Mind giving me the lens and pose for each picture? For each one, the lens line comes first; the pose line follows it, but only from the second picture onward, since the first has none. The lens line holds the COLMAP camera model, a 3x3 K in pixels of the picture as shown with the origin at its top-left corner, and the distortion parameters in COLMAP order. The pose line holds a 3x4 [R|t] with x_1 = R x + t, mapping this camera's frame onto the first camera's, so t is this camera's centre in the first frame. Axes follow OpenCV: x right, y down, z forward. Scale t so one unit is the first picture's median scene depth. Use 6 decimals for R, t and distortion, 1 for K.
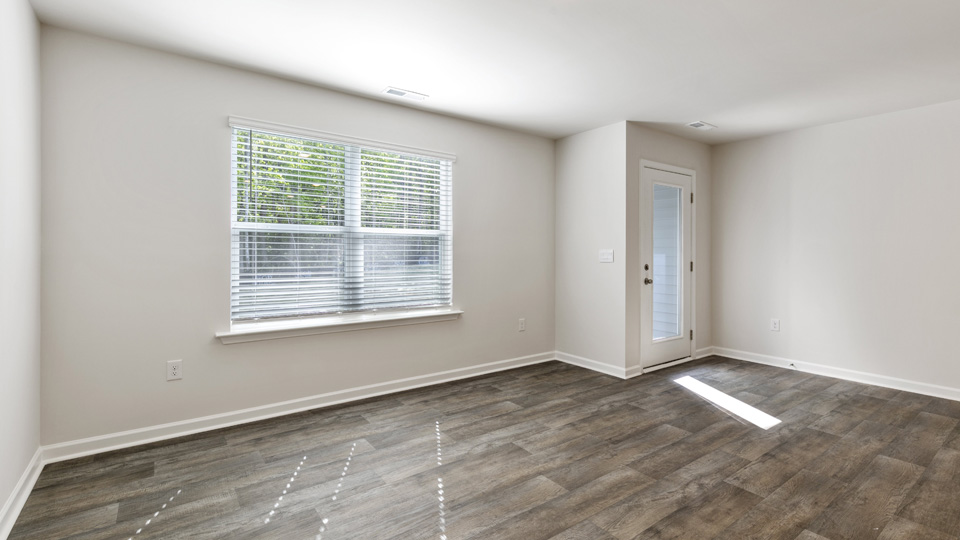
lens RADIAL K [[435.2, 0, 482.7], [0, 435.2, 251.8], [0, 0, 1]] dist [0.002918, 0.000382]
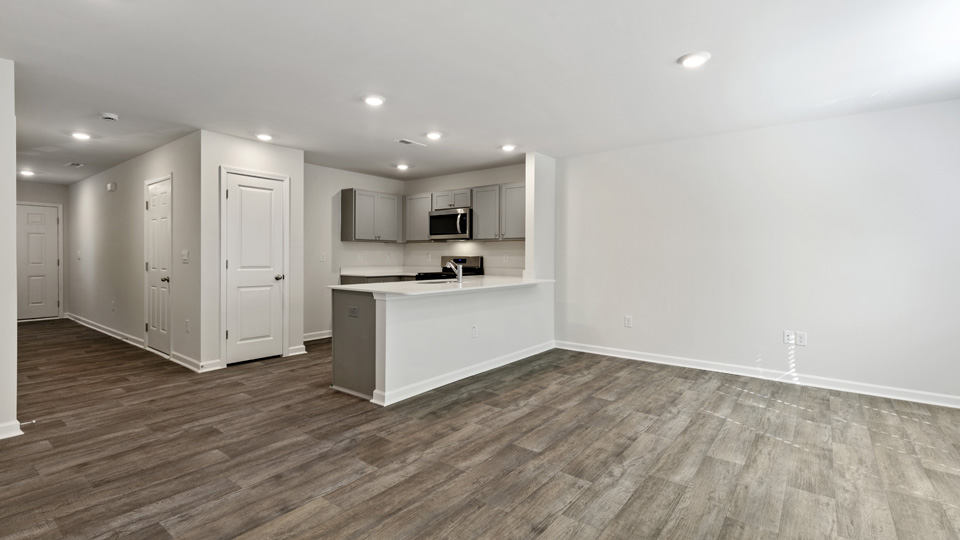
lens RADIAL K [[441.0, 0, 483.0], [0, 441.0, 233.4], [0, 0, 1]] dist [0.013382, -0.000434]
pose [[-0.961411, -0.021376, -0.274286, 0.807925], [-0.006687, 0.998498, -0.054378, 0.005913], [0.275036, -0.050446, -0.960109, 1.442606]]
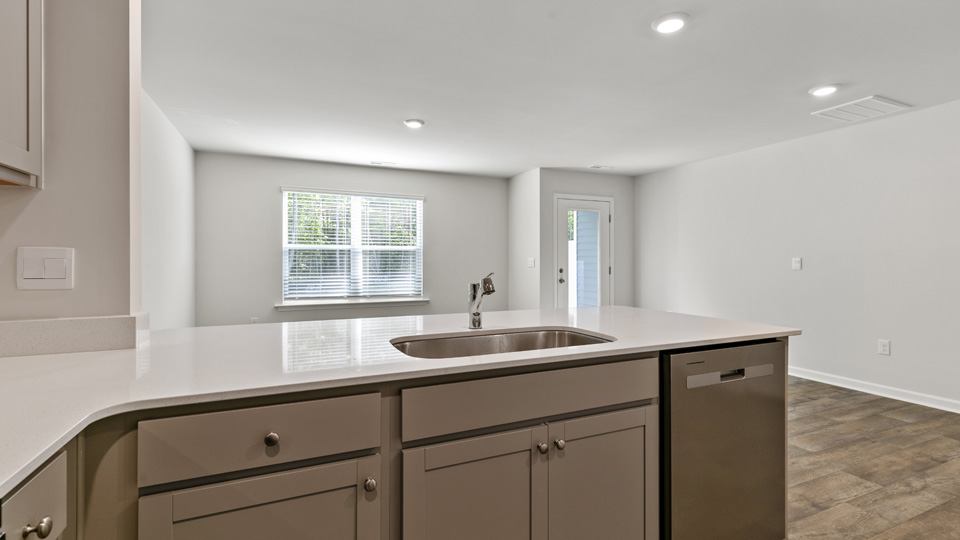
lens RADIAL K [[420.3, 0, 484.4], [0, 420.3, 260.3], [0, 0, 1]] dist [-0.004316, -0.000559]
pose [[0.976264, -0.005209, -0.216523, 0.609720], [0.005090, 0.999986, -0.001110, 0.004259], [0.216526, -0.000019, 0.976277, -0.519582]]
